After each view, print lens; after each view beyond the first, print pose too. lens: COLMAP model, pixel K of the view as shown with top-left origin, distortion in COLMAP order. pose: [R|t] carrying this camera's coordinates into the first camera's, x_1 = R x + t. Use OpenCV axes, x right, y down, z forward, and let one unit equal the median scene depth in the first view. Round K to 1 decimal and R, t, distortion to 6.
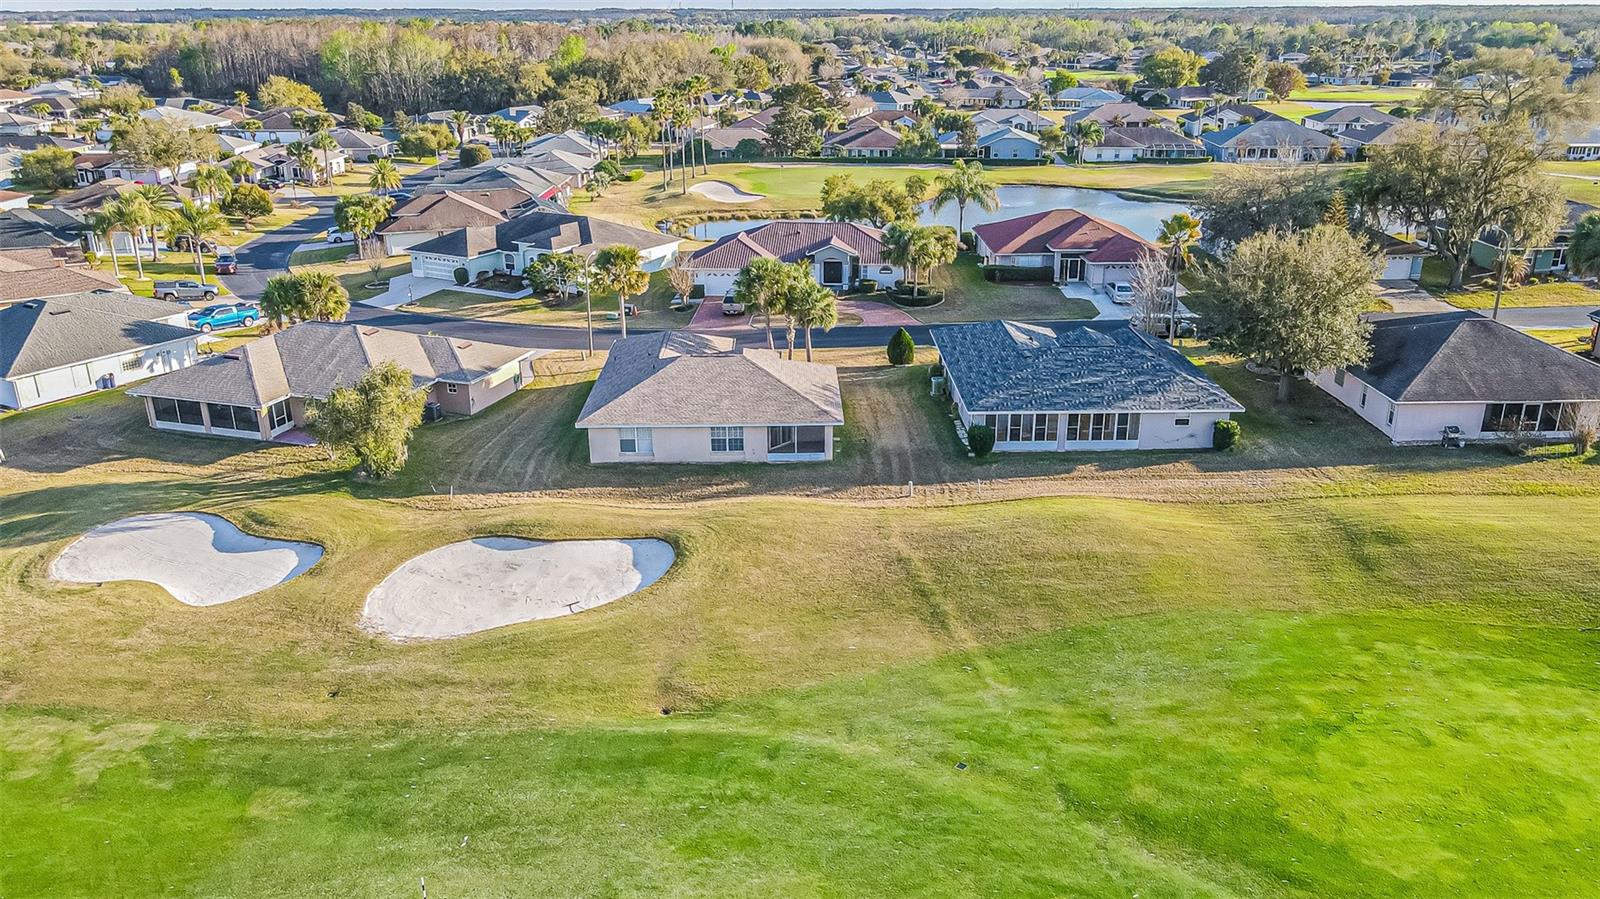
lens RADIAL K [[1215.6, 0, 800.0], [0, 1215.6, 449.5], [0, 0, 1]] dist [-0.006644, -0.000198]
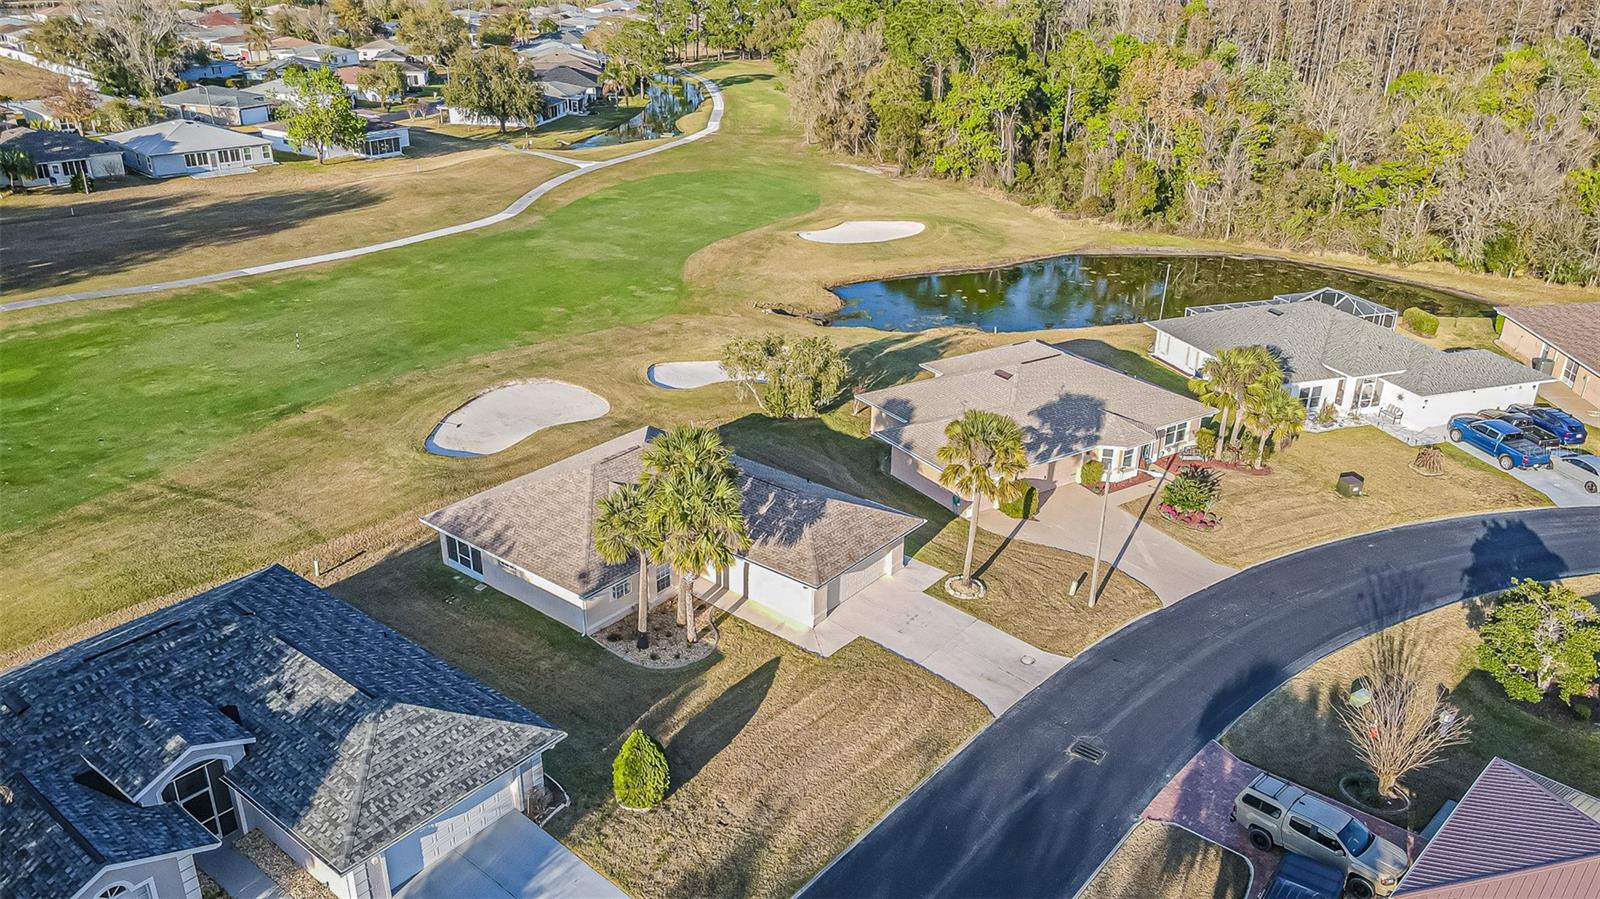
lens RADIAL K [[1183.5, 0, 804.7], [0, 1183.5, 454.8], [0, 0, 1]] dist [-0.009275, 0.044746]
pose [[-0.635548, 0.312446, -0.706014, 0.422048], [-0.269051, 0.767500, 0.581854, -0.592257], [0.723664, 0.559750, -0.403719, 1.473878]]
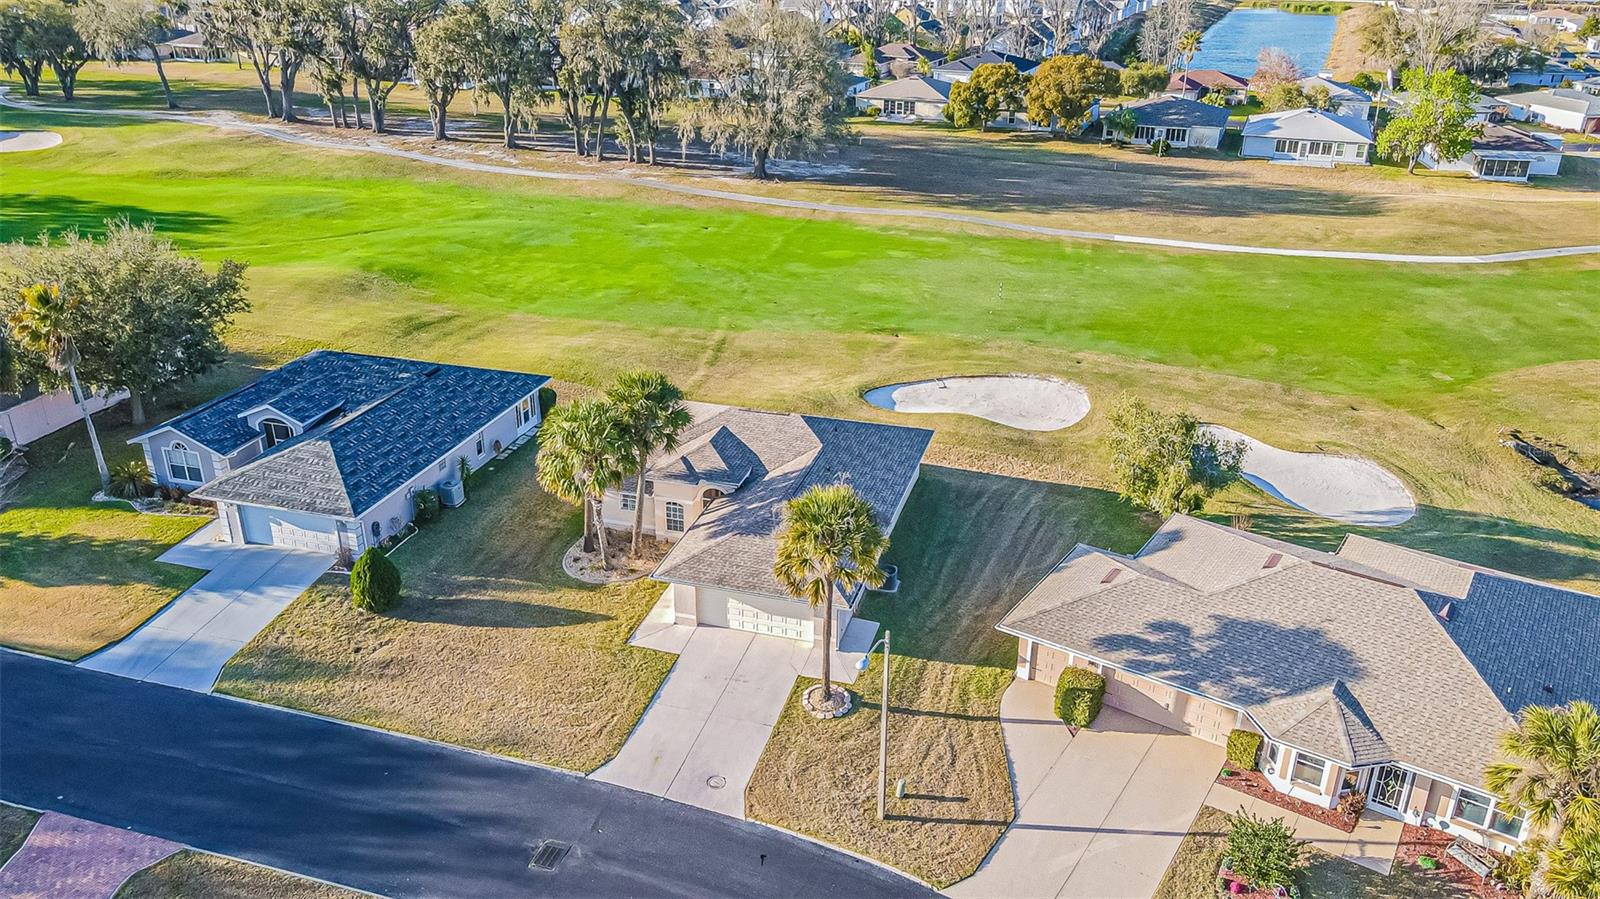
lens RADIAL K [[1183.5, 0, 804.7], [0, 1183.5, 454.8], [0, 0, 1]] dist [-0.009275, 0.044746]
pose [[-0.957083, -0.118013, 0.264698, -0.324858], [0.098930, 0.725440, 0.681138, -0.622563], [-0.272406, 0.678092, -0.682632, 1.630359]]
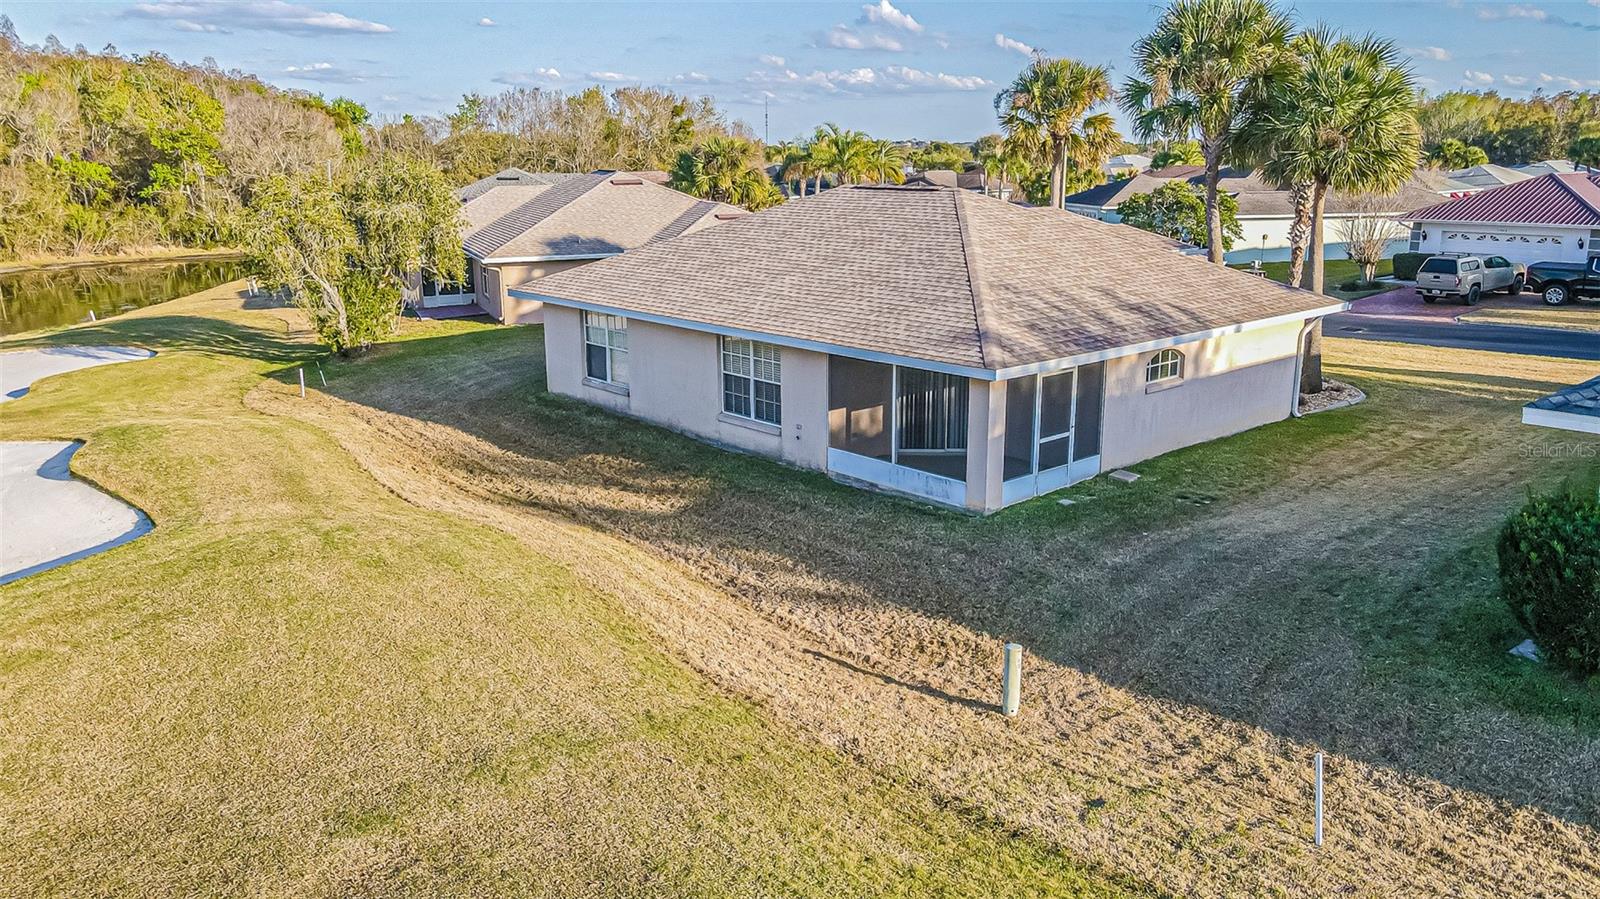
lens RADIAL K [[1183.5, 0, 804.7], [0, 1183.5, 454.8], [0, 0, 1]] dist [-0.009275, 0.044746]
pose [[0.653966, 0.192009, -0.731752, 0.196742], [-0.259473, 0.965512, 0.021456, 0.000266], [0.710635, 0.175839, 0.681234, 0.786930]]
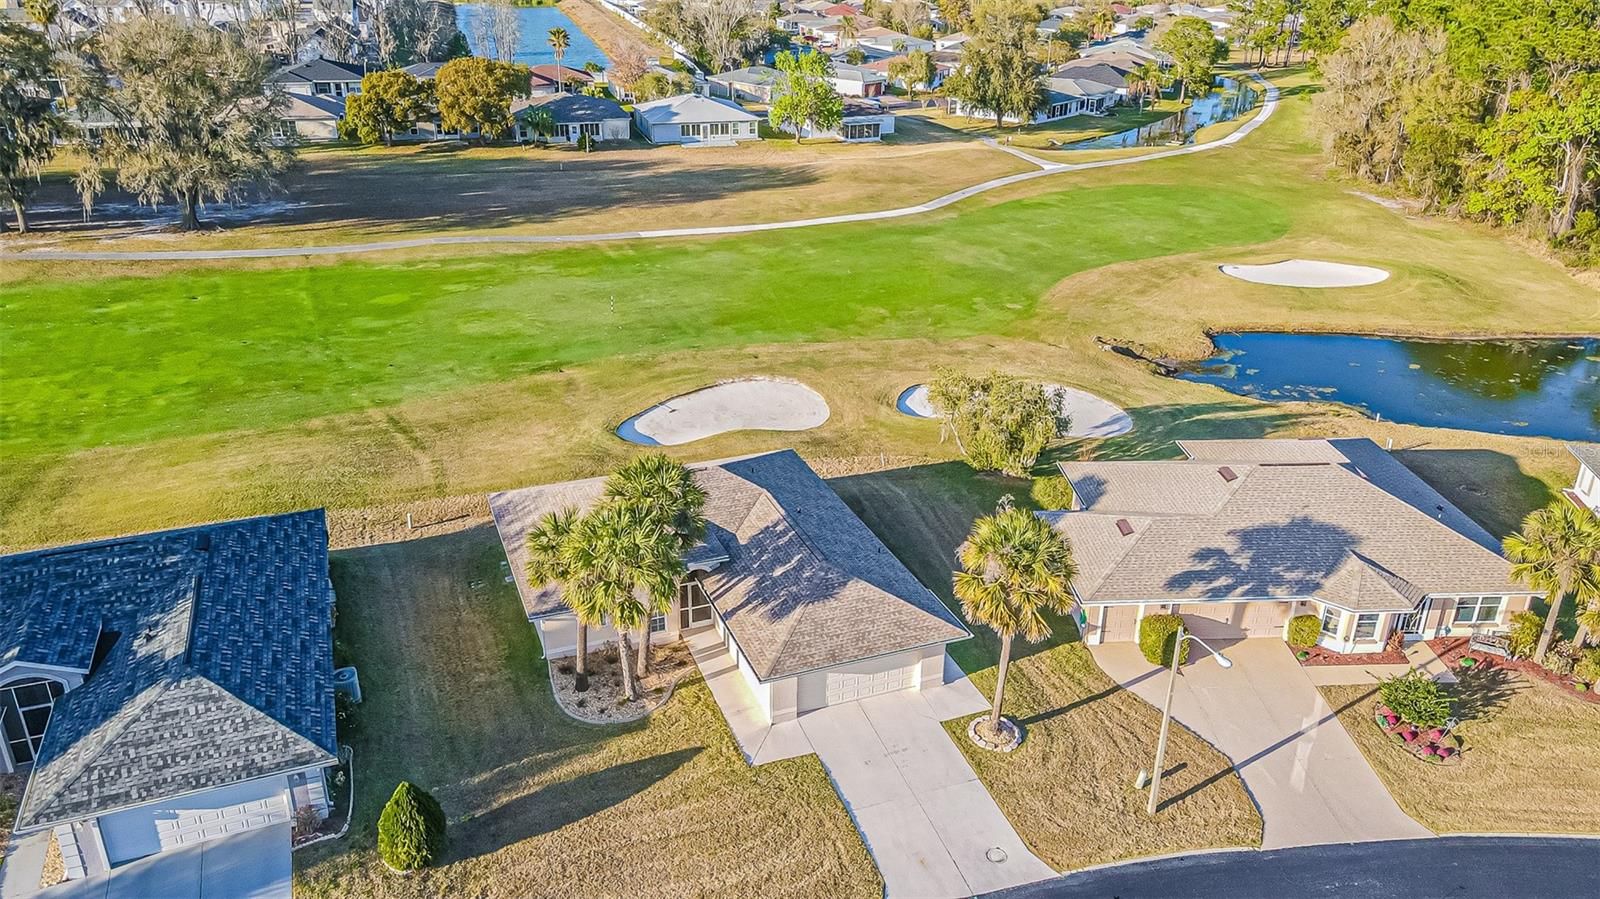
lens RADIAL K [[1183.5, 0, 804.7], [0, 1183.5, 454.8], [0, 0, 1]] dist [-0.009275, 0.044746]
pose [[-0.935311, 0.145145, -0.322687, 0.087720], [-0.120724, 0.726355, 0.676635, -0.597830], [0.332595, 0.671820, -0.661845, 1.556866]]
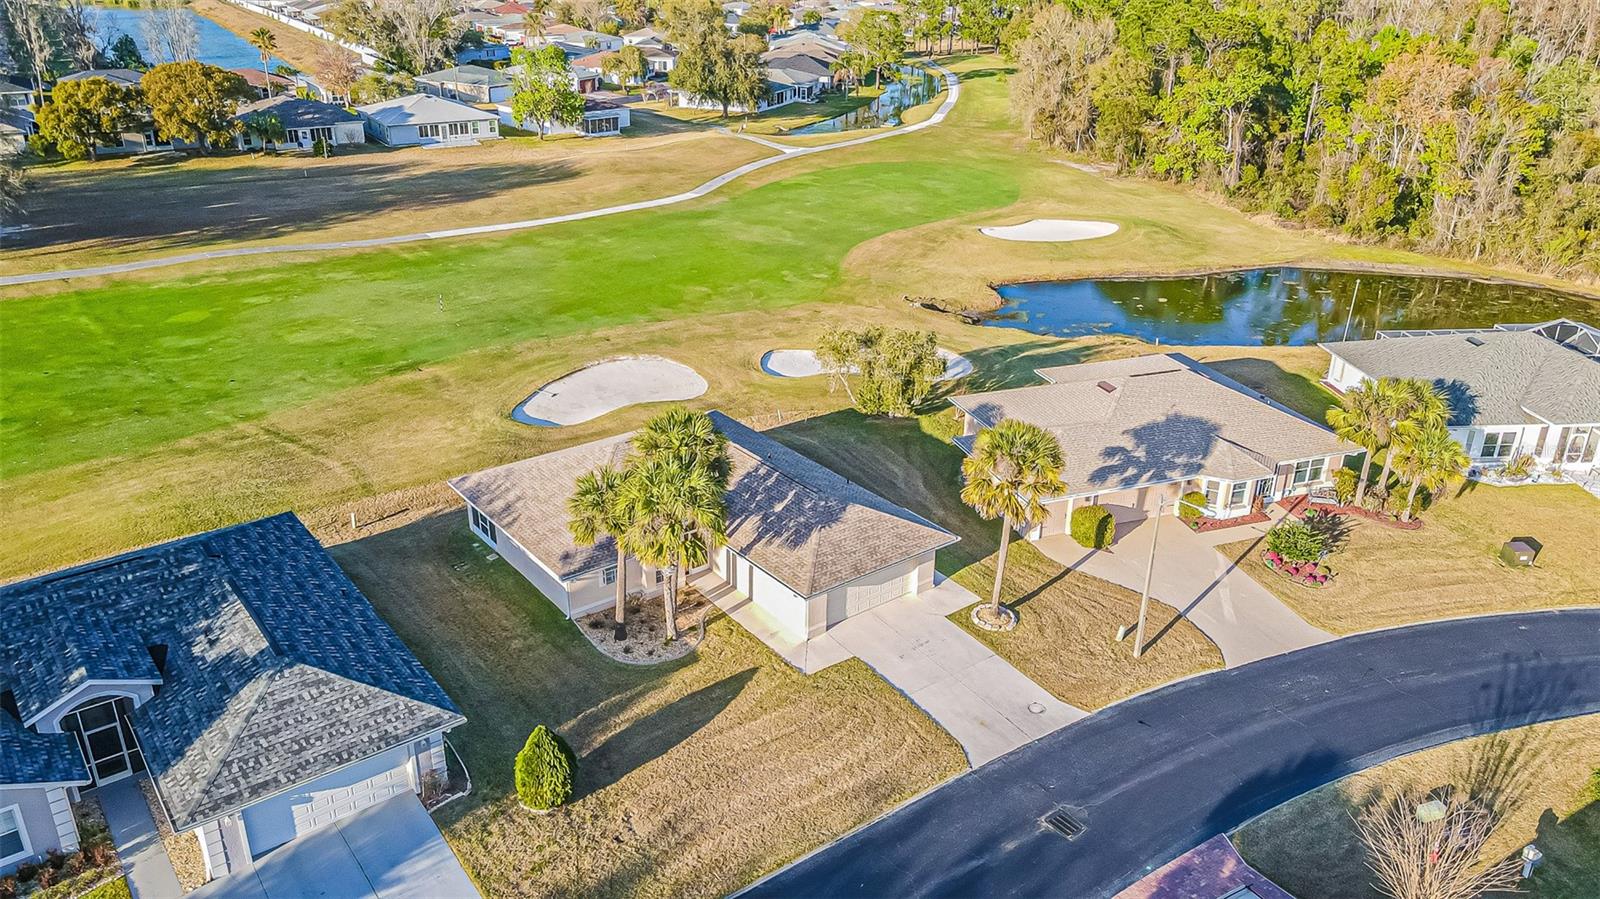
lens RADIAL K [[1183.5, 0, 804.7], [0, 1183.5, 454.8], [0, 0, 1]] dist [-0.009275, 0.044746]
pose [[-0.797317, 0.246089, -0.551113, 0.277252], [-0.208566, 0.744516, 0.634190, -0.589369], [0.566379, 0.620594, -0.542290, 1.541096]]
